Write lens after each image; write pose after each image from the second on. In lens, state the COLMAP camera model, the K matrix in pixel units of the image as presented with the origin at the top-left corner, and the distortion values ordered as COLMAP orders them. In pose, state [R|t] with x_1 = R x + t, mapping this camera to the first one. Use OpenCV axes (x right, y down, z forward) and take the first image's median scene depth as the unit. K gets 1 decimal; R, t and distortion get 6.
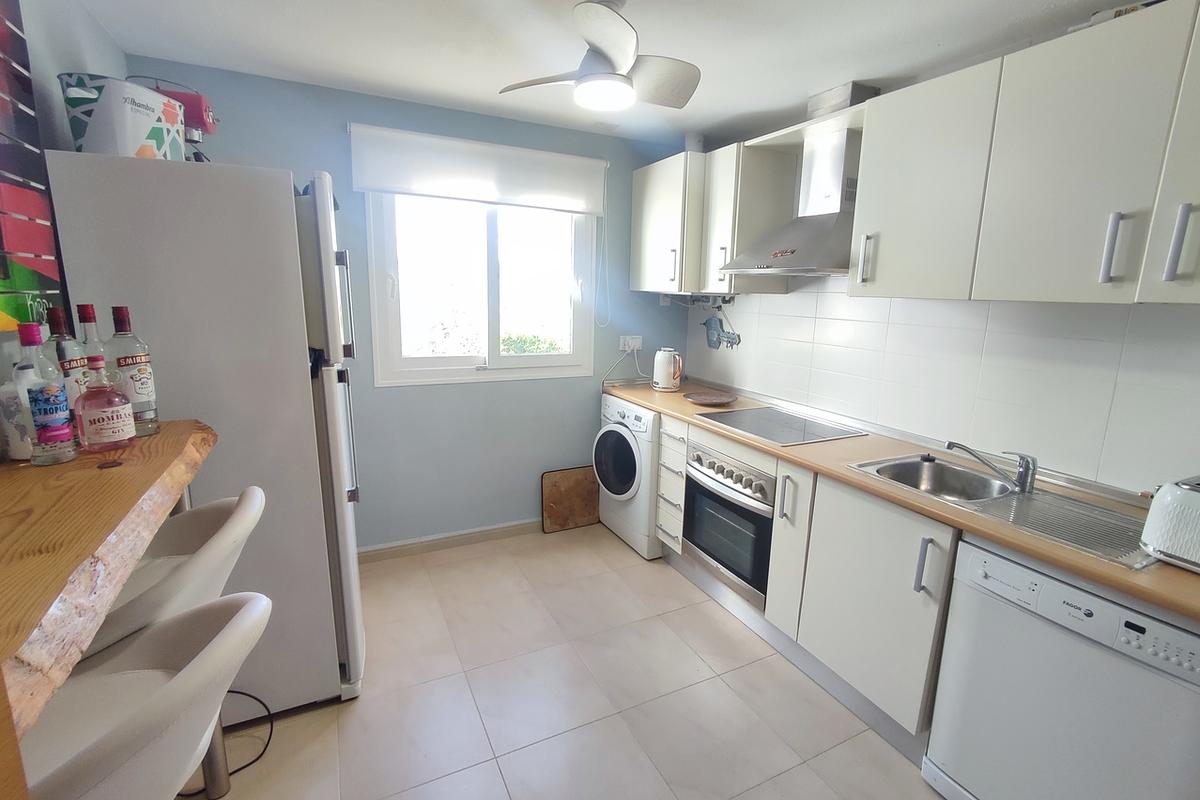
lens RADIAL K [[548.0, 0, 613.0], [0, 548.0, 392.6], [0, 0, 1]] dist [-0.007013, -0.000094]
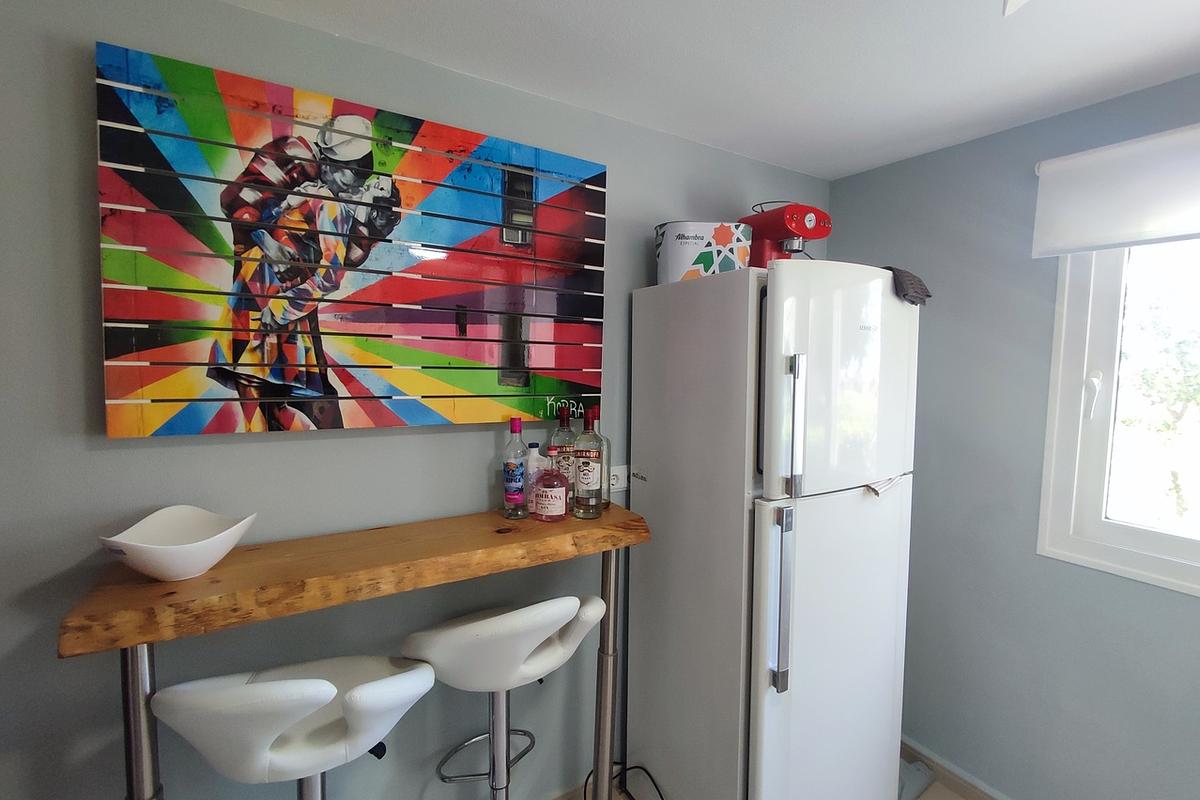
lens RADIAL K [[548.0, 0, 613.0], [0, 548.0, 392.6], [0, 0, 1]] dist [-0.007013, -0.000094]
pose [[0.081882, 0.041892, -0.995761, 0.267182], [-0.203280, 0.978815, 0.024464, -0.193628], [0.975691, 0.200416, 0.088663, 0.765675]]
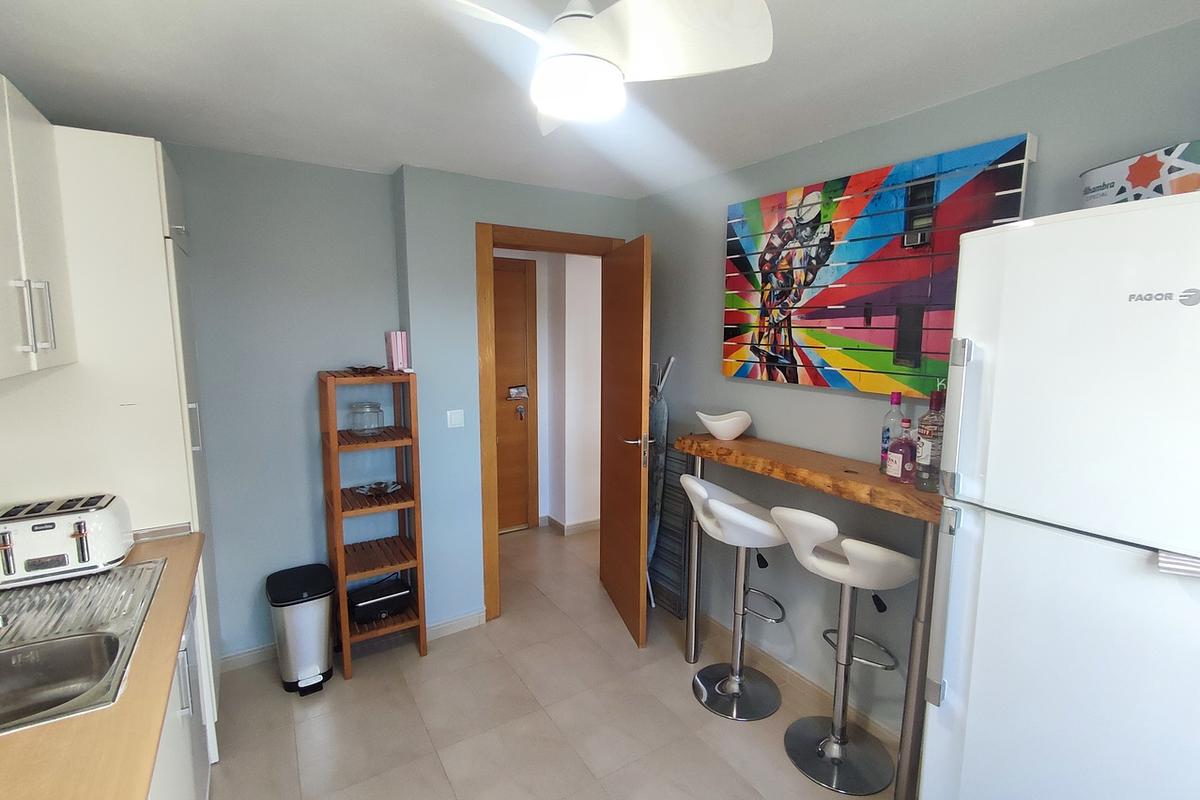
lens RADIAL K [[548.0, 0, 613.0], [0, 548.0, 392.6], [0, 0, 1]] dist [-0.007013, -0.000094]
pose [[-0.994769, -0.022633, -0.099608, 0.000801], [-0.051107, 0.954594, 0.293494, -0.409393], [0.088442, 0.297049, -0.950757, 1.784552]]
